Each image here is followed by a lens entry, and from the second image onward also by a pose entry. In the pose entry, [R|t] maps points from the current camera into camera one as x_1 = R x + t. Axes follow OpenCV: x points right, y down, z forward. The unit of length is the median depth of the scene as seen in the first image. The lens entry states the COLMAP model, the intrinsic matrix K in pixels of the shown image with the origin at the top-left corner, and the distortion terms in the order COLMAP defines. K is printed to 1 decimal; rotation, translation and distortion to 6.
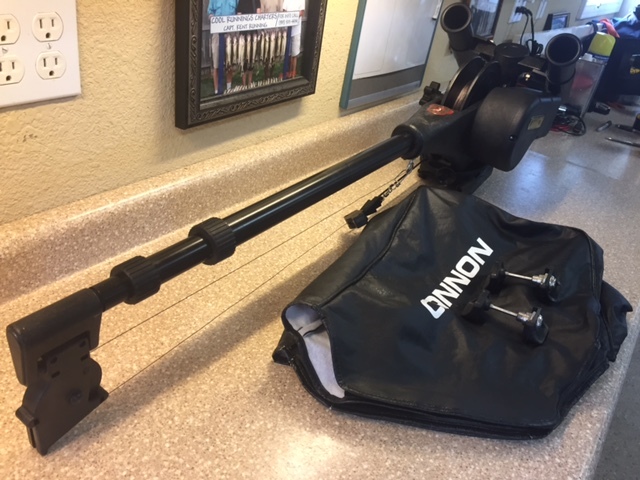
lens RADIAL K [[543.4, 0, 316.5], [0, 543.4, 233.2], [0, 0, 1]] dist [0.085982, -0.124744]
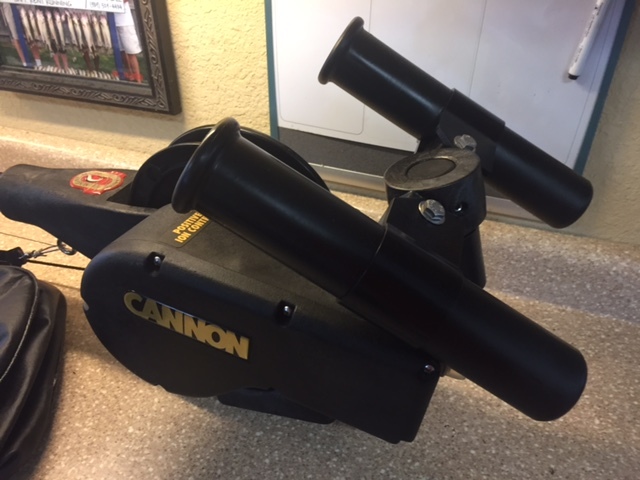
lens RADIAL K [[543.4, 0, 317.9], [0, 543.4, 243.7], [0, 0, 1]] dist [0.085982, -0.124744]
pose [[0.261196, 0.447335, -0.855376, 0.897132], [-0.449948, 0.840403, 0.302109, -0.502556], [0.854004, 0.305964, 0.420787, 1.095105]]
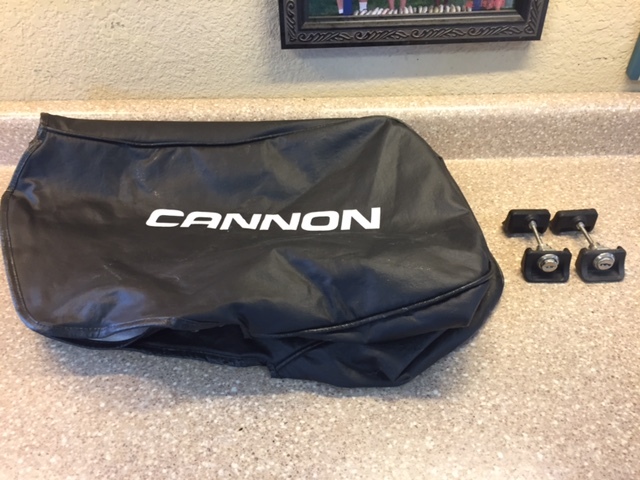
lens RADIAL K [[543.4, 0, 314.1], [0, 543.4, 233.0], [0, 0, 1]] dist [0.085982, -0.124744]
pose [[0.598702, 0.368718, -0.711058, 0.481797], [-0.317343, 0.924290, 0.212090, -0.110098], [0.735425, 0.098670, 0.670384, 0.441214]]
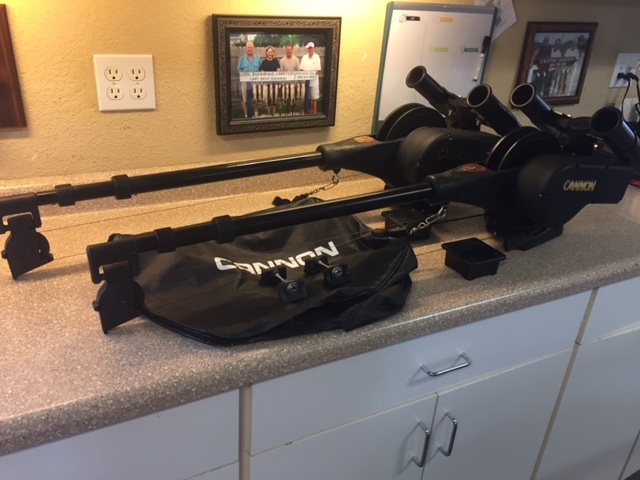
lens RADIAL K [[543.4, 0, 328.6], [0, 543.4, 241.2], [0, 0, 1]] dist [0.085982, -0.124744]
pose [[0.896200, 0.131117, -0.423832, 0.770899], [-0.174789, 0.982413, -0.065674, 0.173976], [0.407767, 0.132939, 0.903357, -0.335586]]
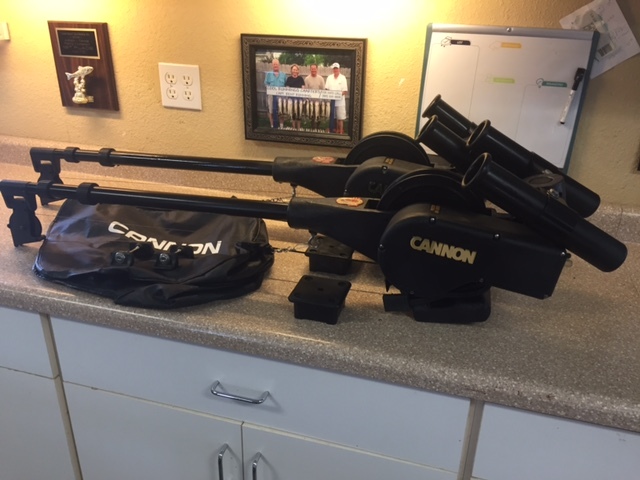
lens RADIAL K [[543.4, 0, 325.1], [0, 543.4, 241.9], [0, 0, 1]] dist [0.085982, -0.124744]
pose [[0.352449, 0.275568, -0.894339, 1.556901], [-0.449121, 0.888223, 0.096690, -0.166803], [0.821017, 0.367588, 0.436817, 0.479069]]
